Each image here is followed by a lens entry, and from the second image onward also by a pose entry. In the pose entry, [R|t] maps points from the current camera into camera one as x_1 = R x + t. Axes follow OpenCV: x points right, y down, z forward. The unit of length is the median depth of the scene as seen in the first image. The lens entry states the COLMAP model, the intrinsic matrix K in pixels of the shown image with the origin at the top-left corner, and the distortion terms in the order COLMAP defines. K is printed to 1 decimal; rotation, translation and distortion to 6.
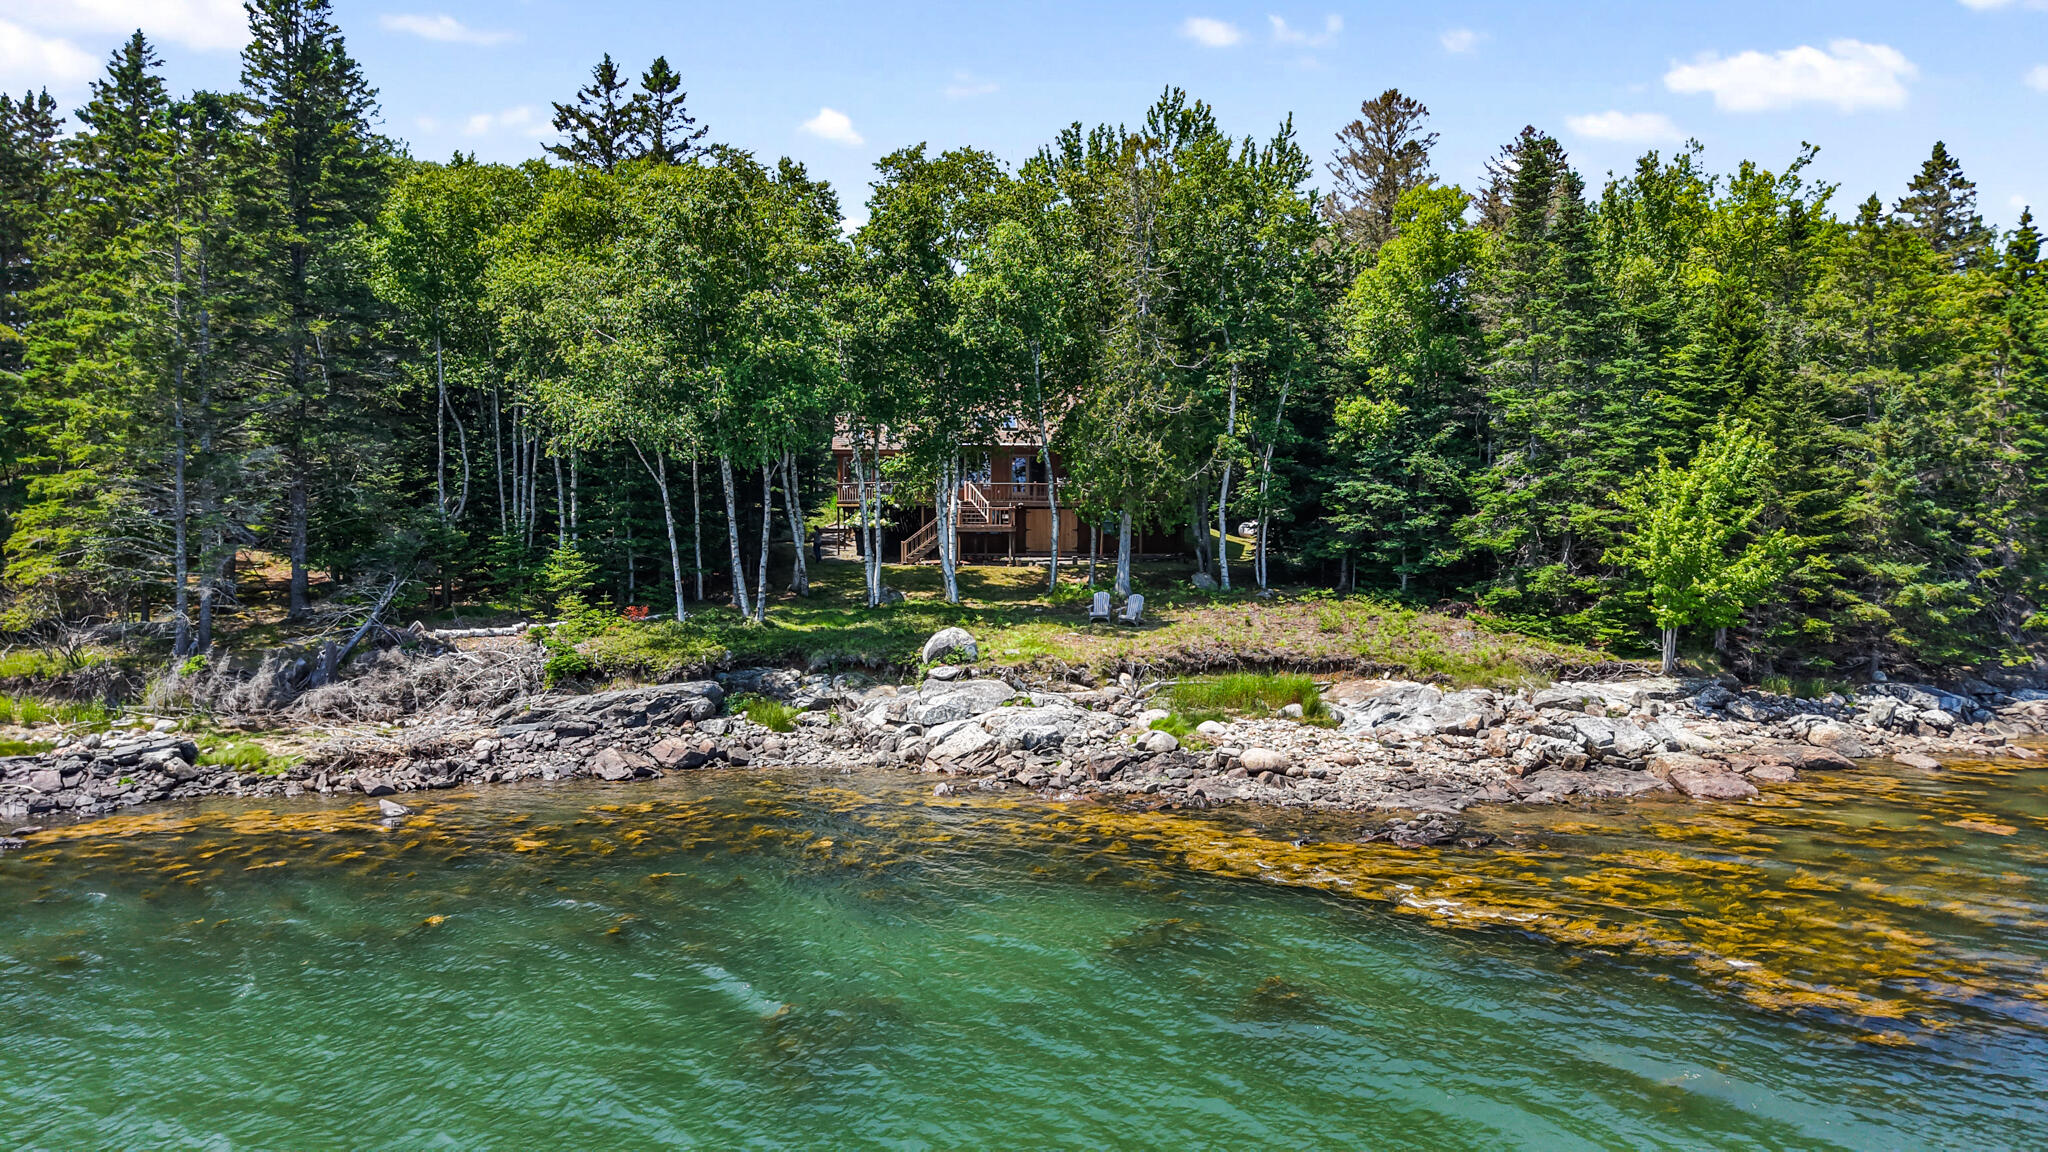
lens RADIAL K [[1346.7, 0, 1024.0], [0, 1346.7, 576.0], [0, 0, 1]] dist [0.140955, -0.277529]
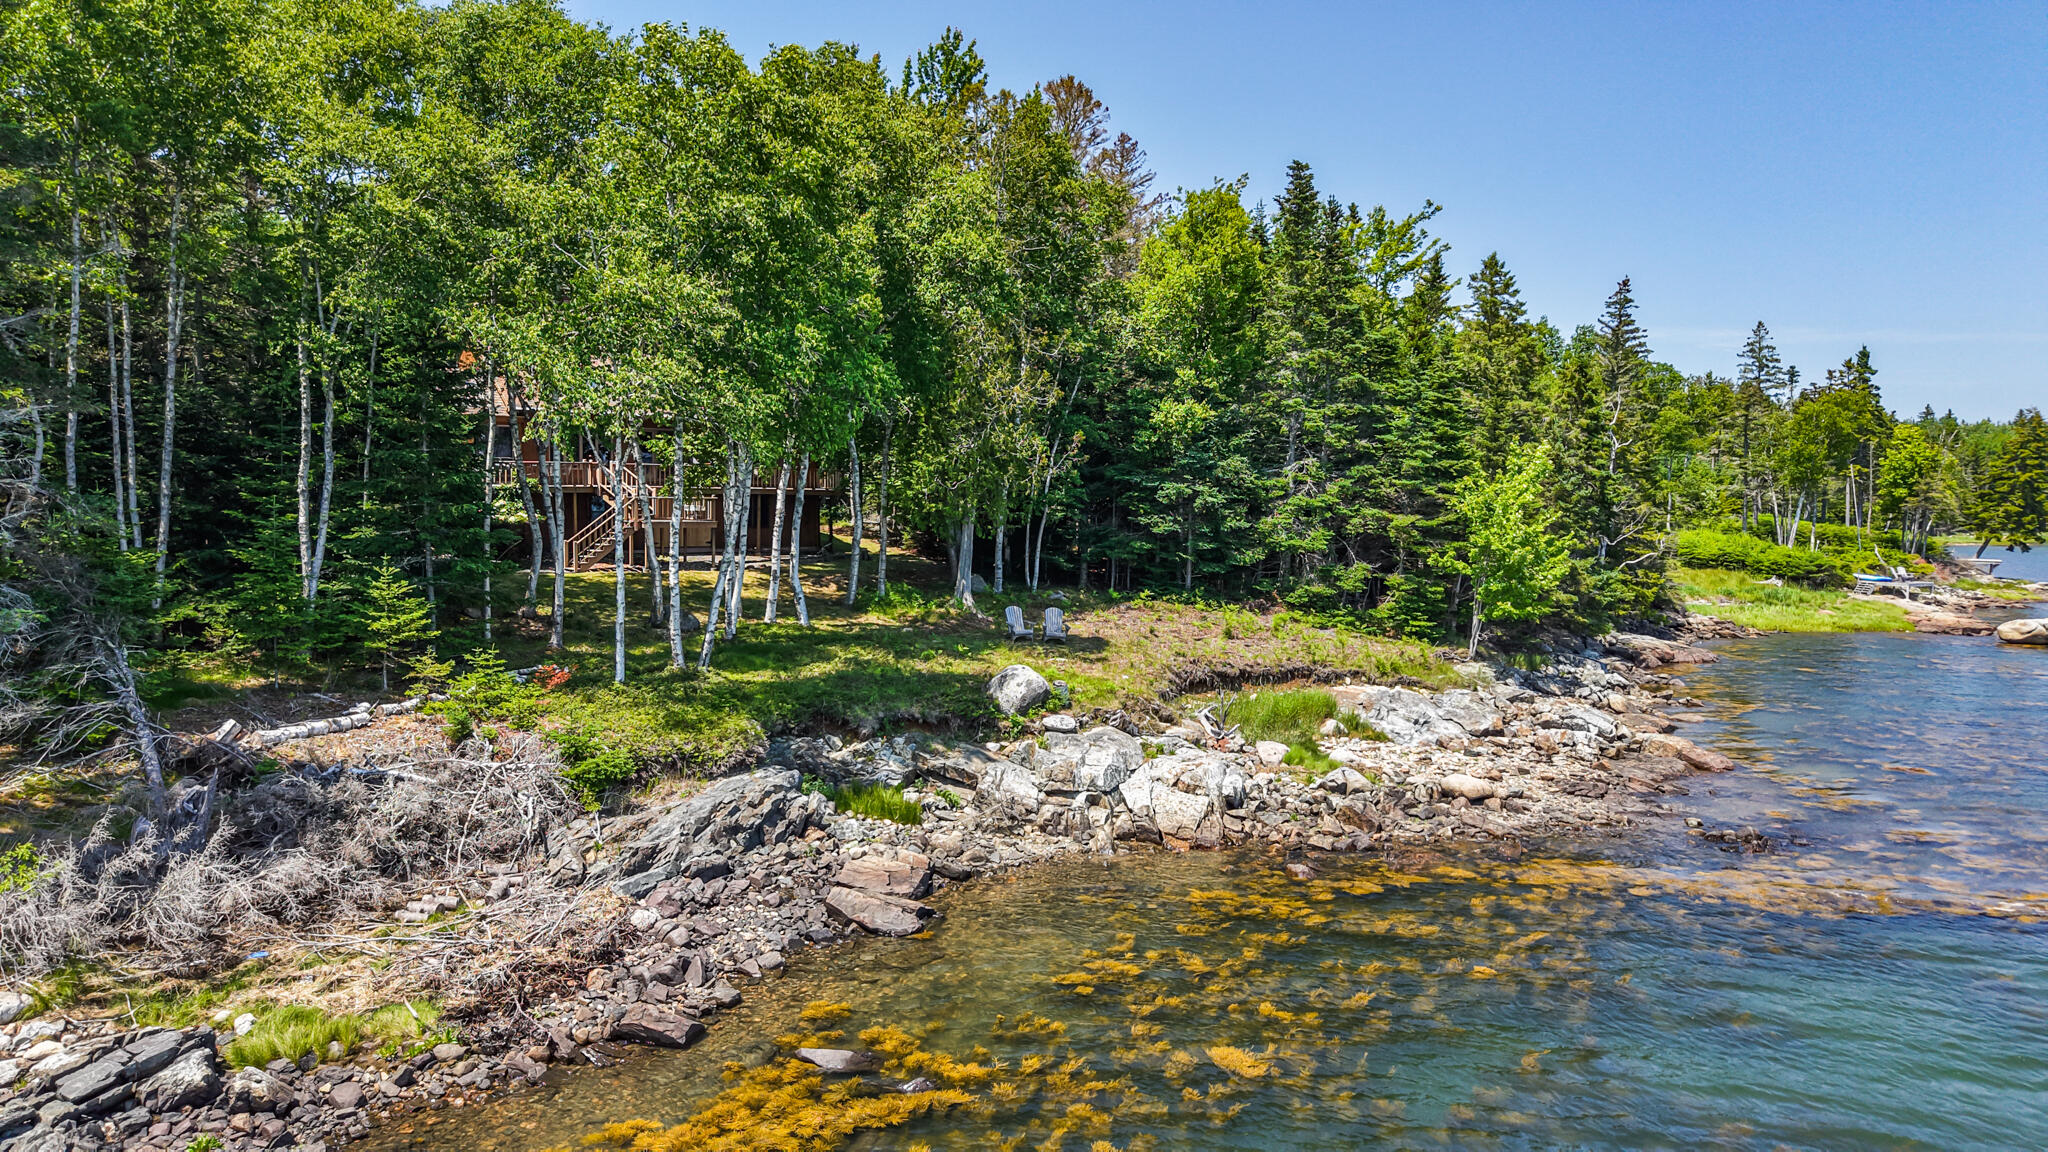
lens RADIAL K [[1346.7, 0, 1024.0], [0, 1346.7, 576.0], [0, 0, 1]] dist [0.140955, -0.277529]
pose [[0.787036, -0.032073, 0.616073, -0.512452], [0.009845, 0.999173, 0.039441, -0.045879], [-0.616828, -0.024976, 0.786701, 0.322504]]
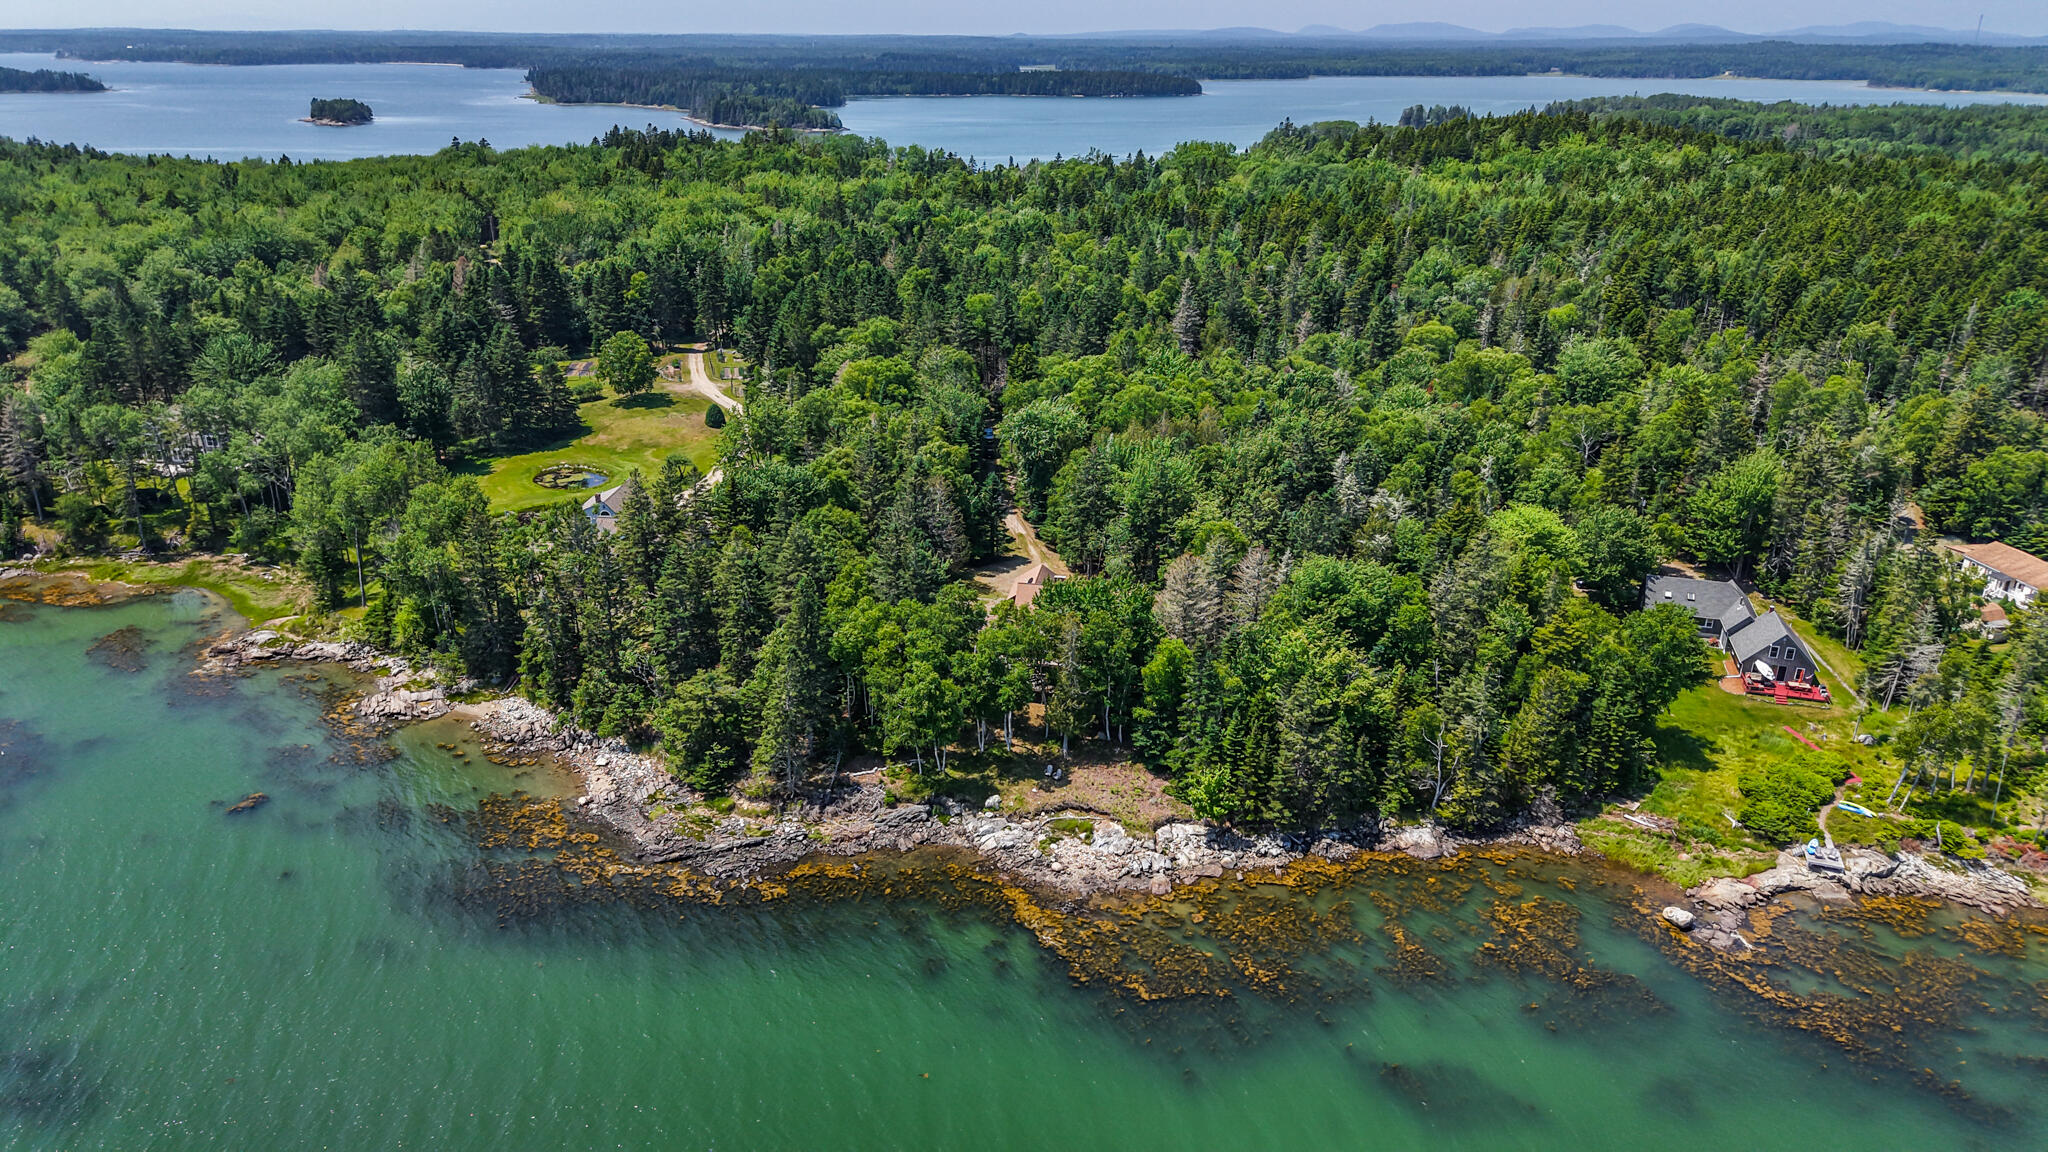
lens RADIAL K [[1346.7, 0, 1024.0], [0, 1346.7, 576.0], [0, 0, 1]] dist [0.140955, -0.277529]
pose [[0.981705, 0.070537, -0.176862, 0.555359], [-0.010728, 0.947867, 0.318485, -1.497852], [0.190107, -0.310761, 0.931282, -1.910729]]
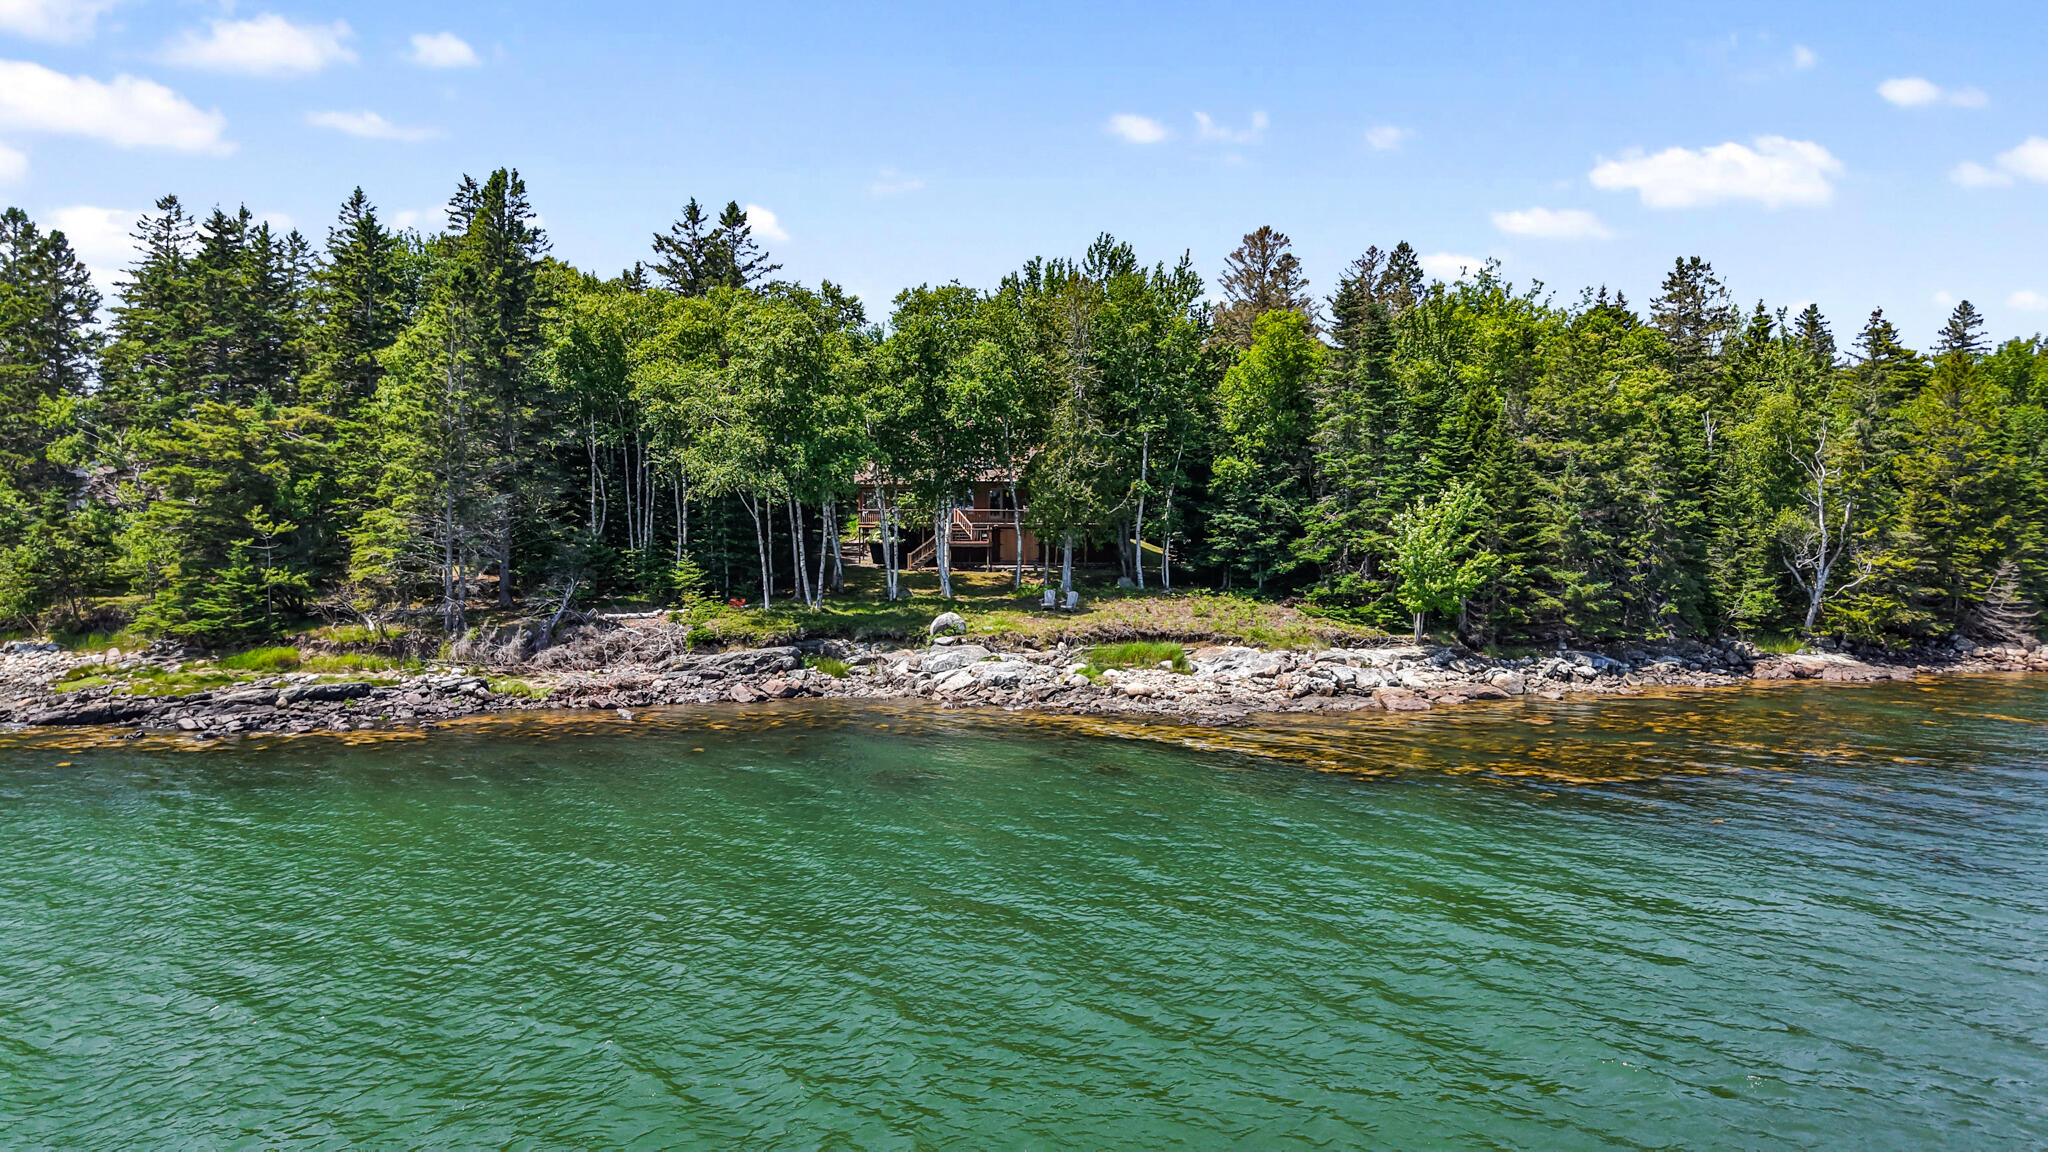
lens RADIAL K [[1346.7, 0, 1024.0], [0, 1346.7, 576.0], [0, 0, 1]] dist [0.140955, -0.277529]
pose [[0.999879, 0.001575, 0.015497, 0.007703], [-0.001519, 0.999992, -0.003602, 0.002158], [-0.015503, 0.003578, 0.999873, -0.496240]]
